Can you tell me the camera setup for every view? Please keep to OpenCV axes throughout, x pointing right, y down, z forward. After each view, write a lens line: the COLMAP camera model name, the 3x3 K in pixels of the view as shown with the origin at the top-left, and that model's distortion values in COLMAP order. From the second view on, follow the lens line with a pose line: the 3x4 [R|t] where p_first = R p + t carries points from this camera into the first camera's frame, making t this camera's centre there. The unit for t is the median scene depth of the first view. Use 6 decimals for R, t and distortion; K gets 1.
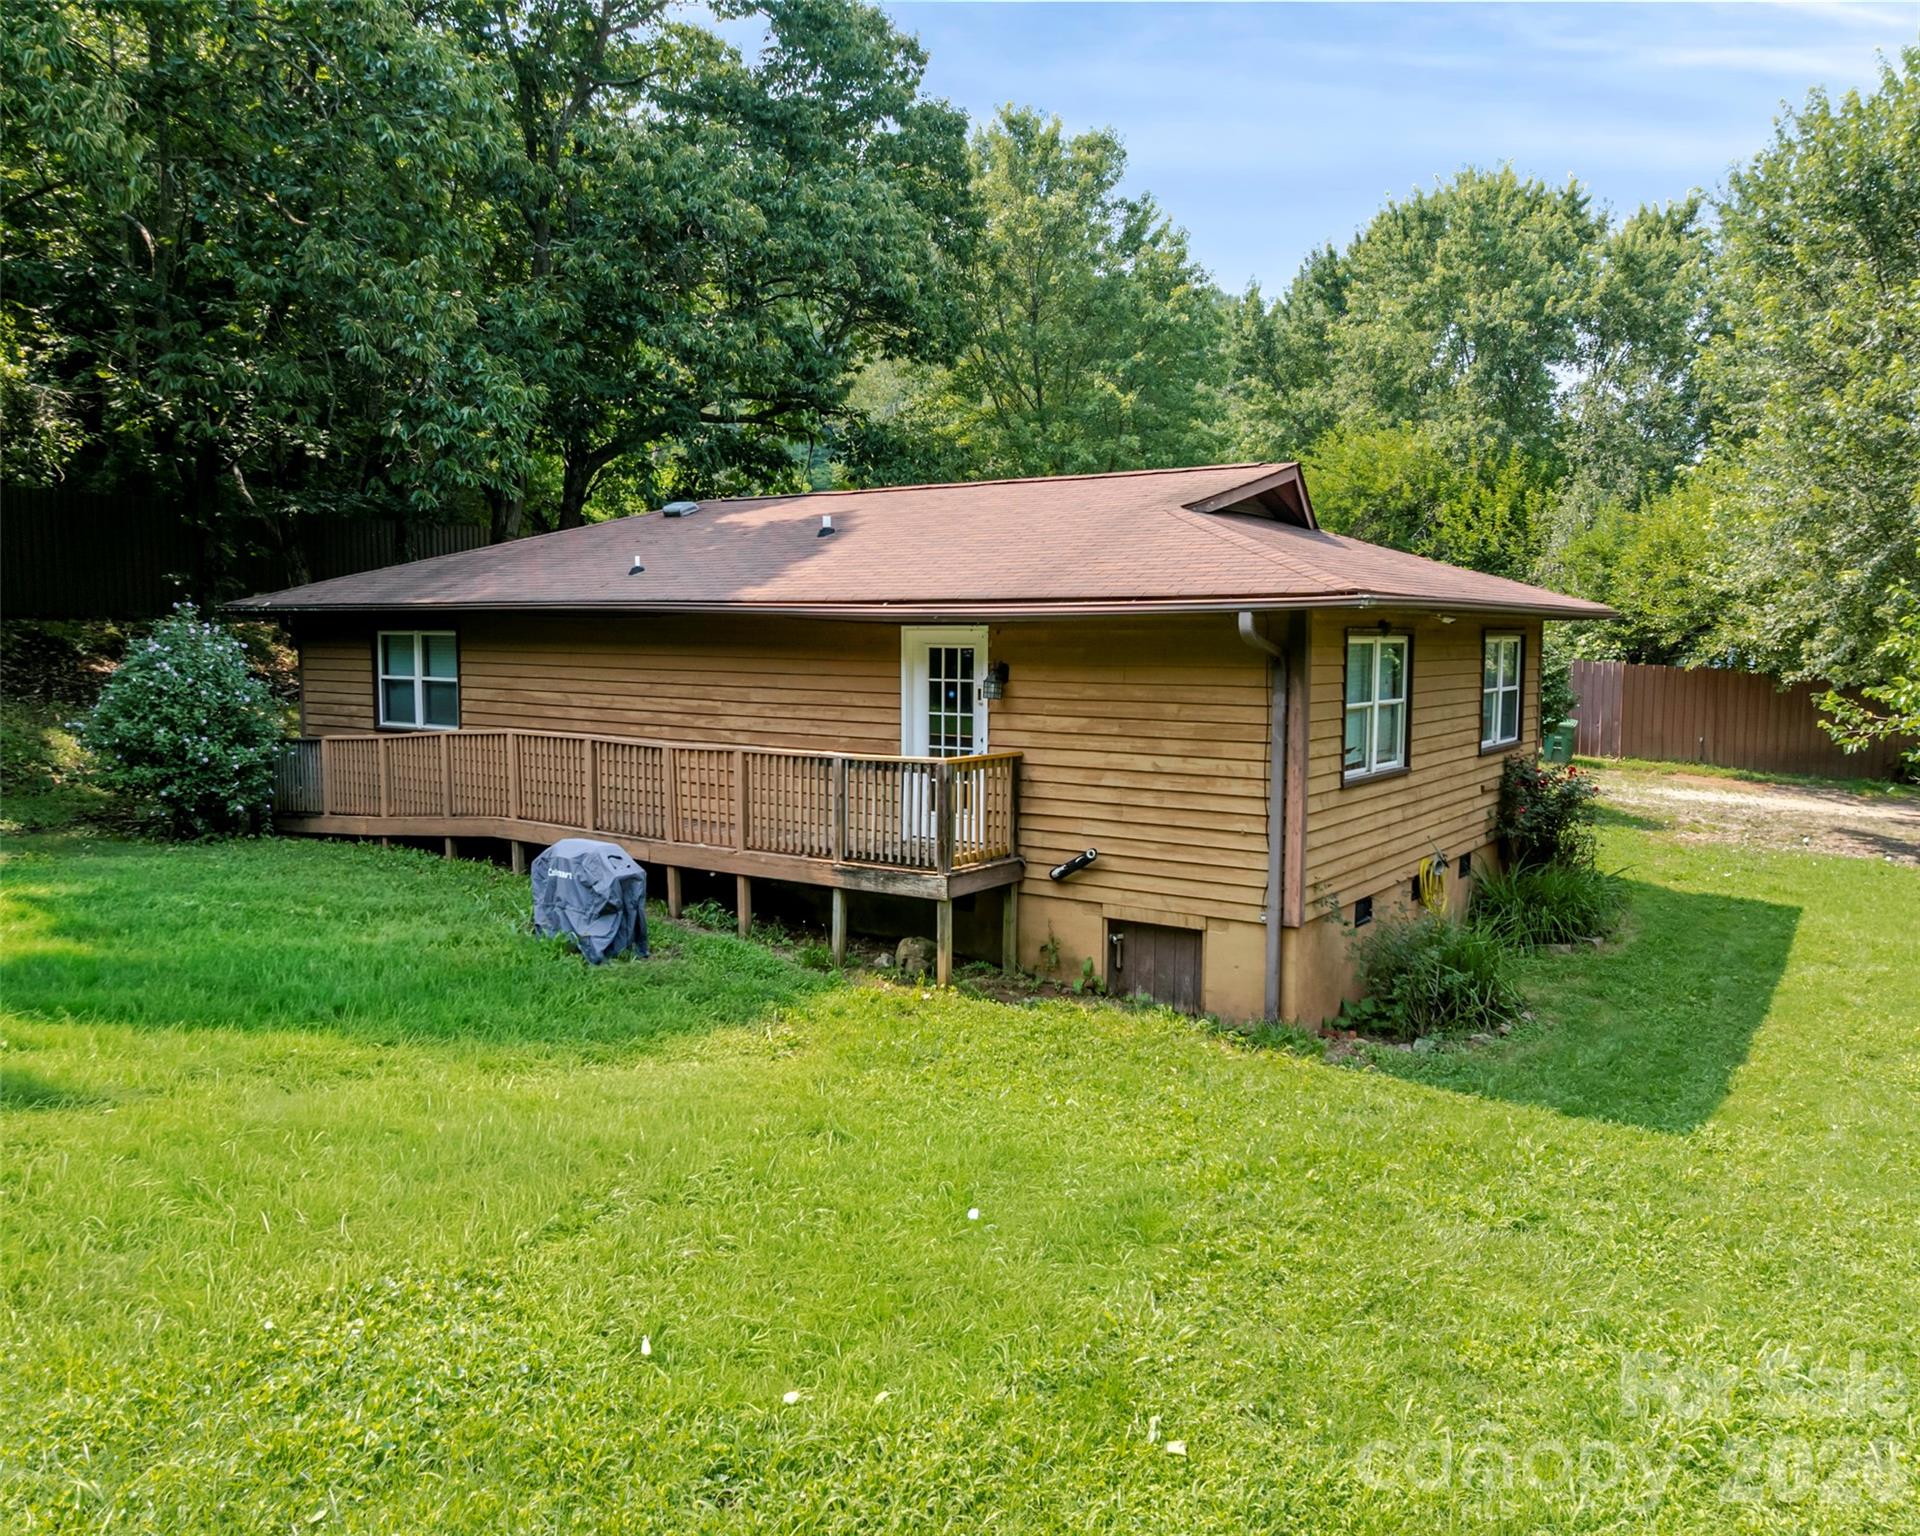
lens RADIAL K [[1430.8, 0, 970.3], [0, 1430.8, 774.2], [0, 0, 1]] dist [-0.031058, -0.005970]
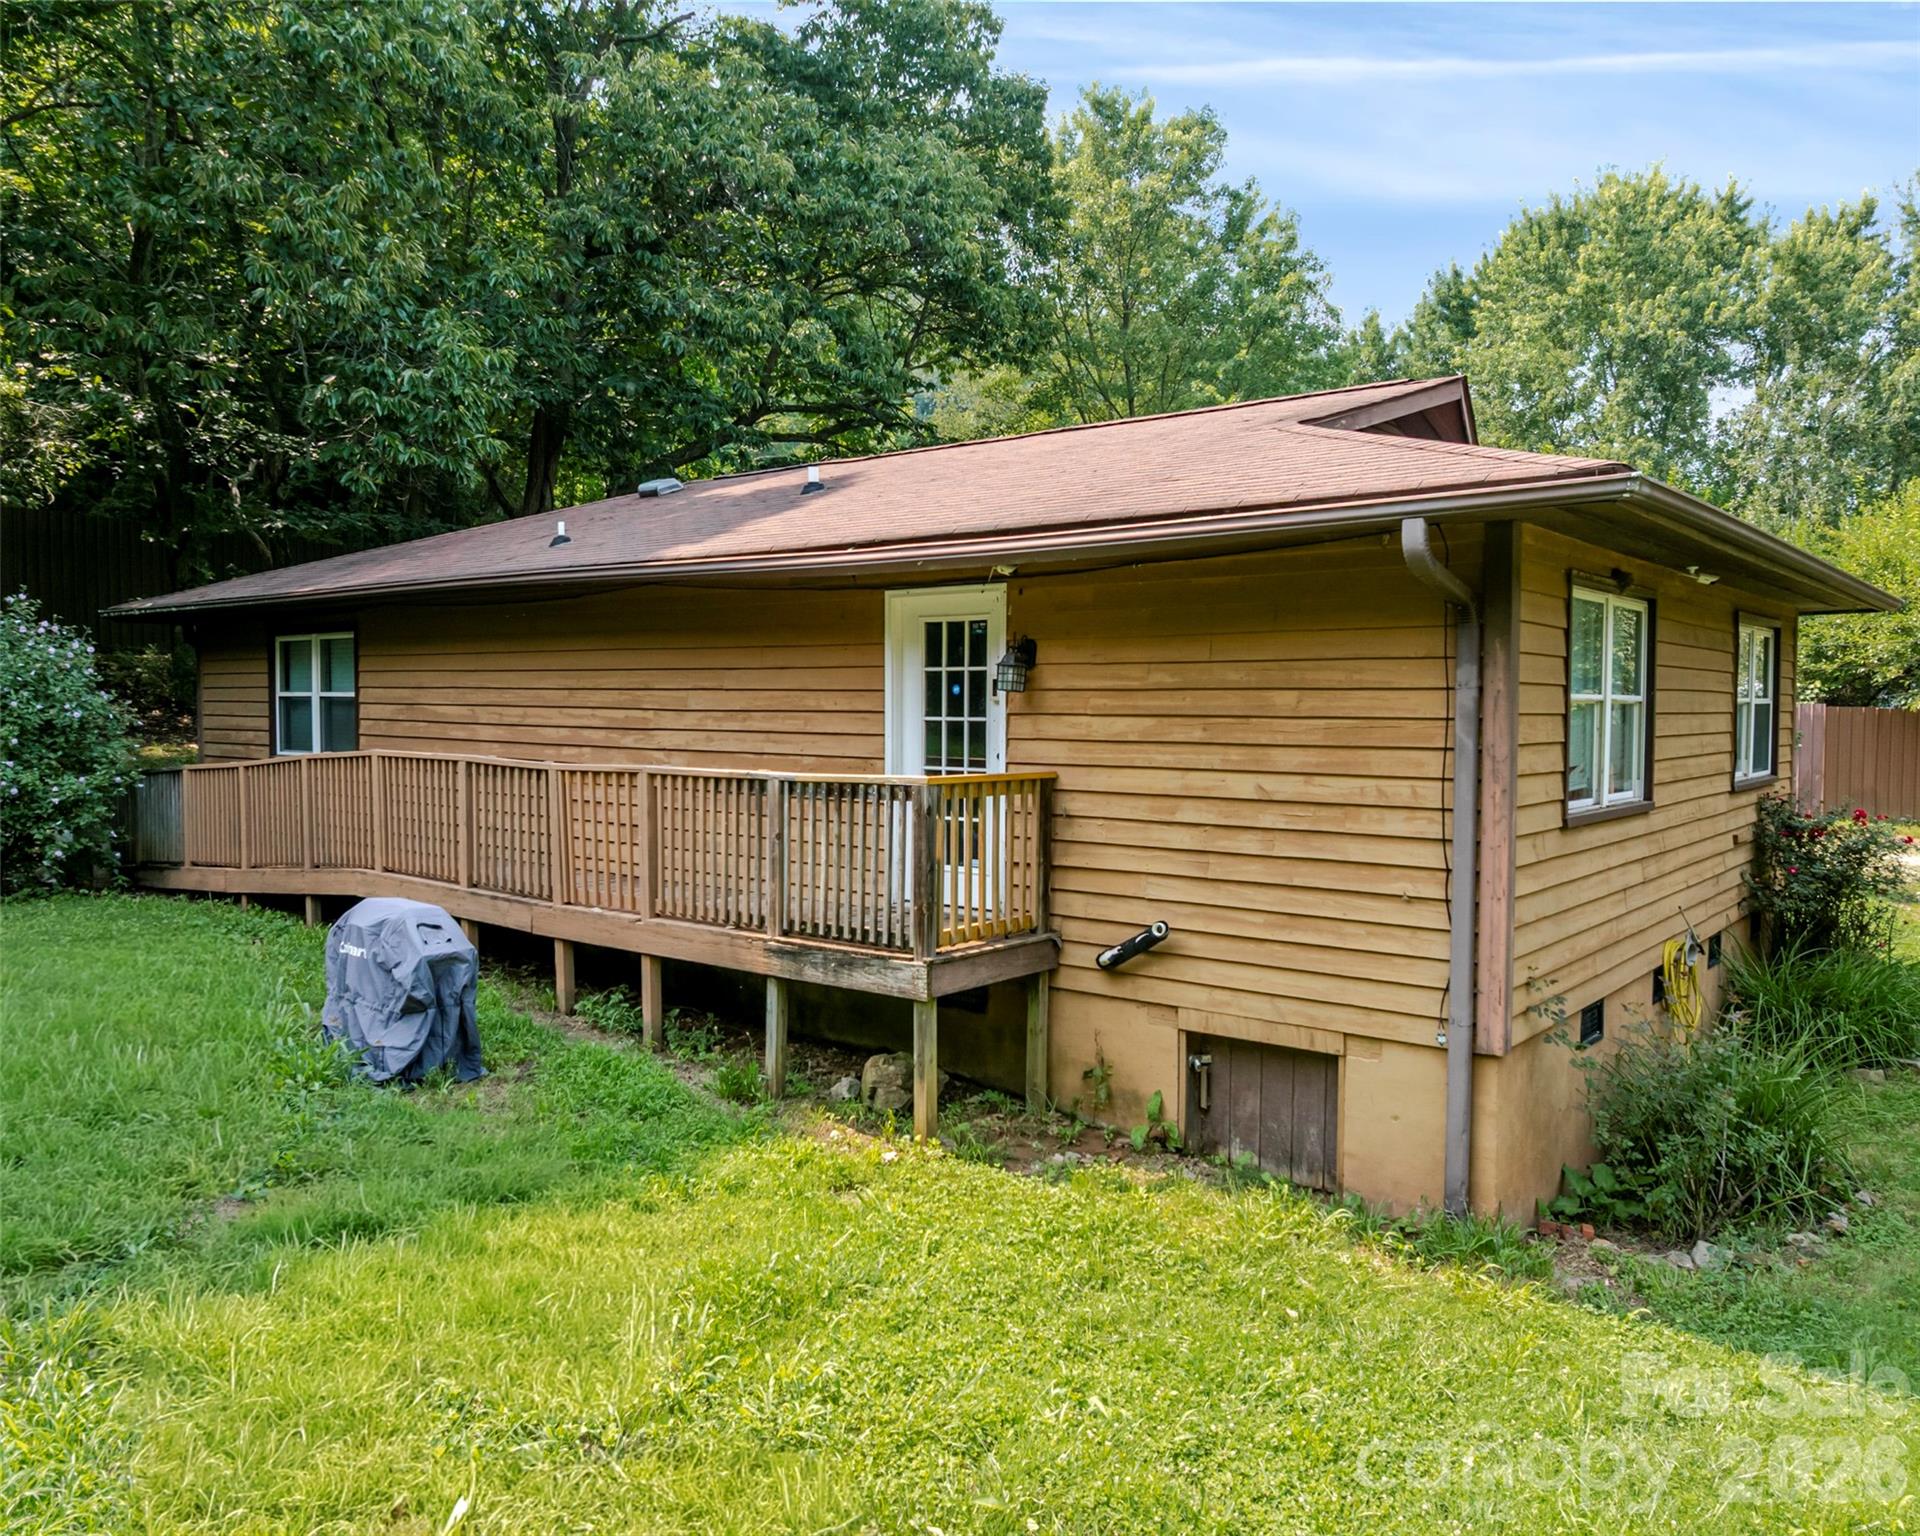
lens RADIAL K [[1430.8, 0, 970.3], [0, 1430.8, 774.2], [0, 0, 1]] dist [-0.031058, -0.005970]
pose [[0.997150, 0.003266, -0.075377, 0.044045], [-0.006930, 0.998804, -0.048394, 0.016483], [0.075129, 0.048779, 0.995980, 0.324570]]
